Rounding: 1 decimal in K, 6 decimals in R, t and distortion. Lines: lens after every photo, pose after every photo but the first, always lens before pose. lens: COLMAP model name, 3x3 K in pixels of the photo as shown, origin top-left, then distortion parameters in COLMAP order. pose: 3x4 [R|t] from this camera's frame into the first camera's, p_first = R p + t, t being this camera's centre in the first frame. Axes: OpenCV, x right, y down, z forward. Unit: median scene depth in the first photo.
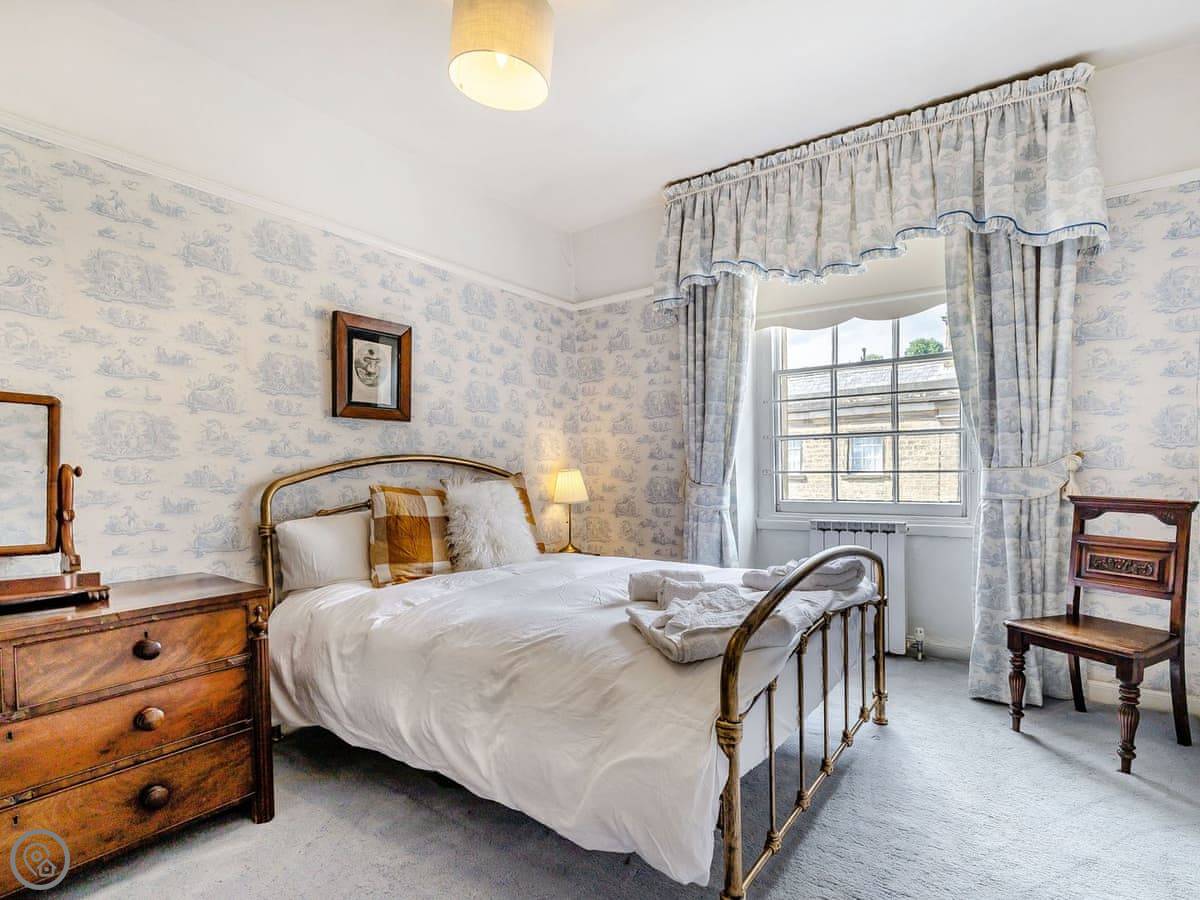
lens RADIAL K [[606.3, 0, 601.0], [0, 606.3, 461.4], [0, 0, 1]] dist [0.003222, -0.004179]
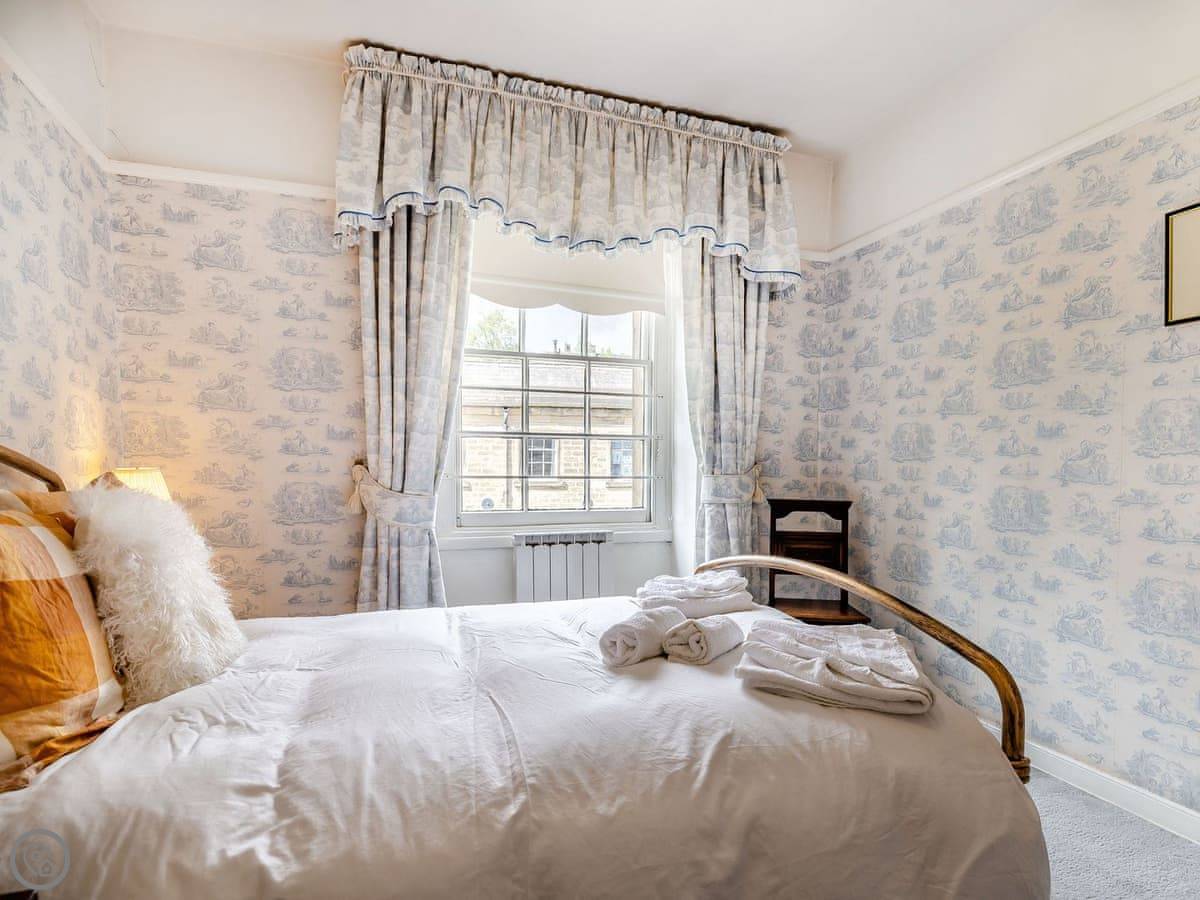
lens RADIAL K [[694.9, 0, 617.2], [0, 694.9, 471.4], [0, 0, 1]] dist [0.003174, -0.000486]
pose [[0.564003, 0.016311, 0.825611, -0.397487], [-0.021394, 0.999758, -0.005136, 0.012677], [-0.825495, -0.014766, 0.564216, 0.376229]]
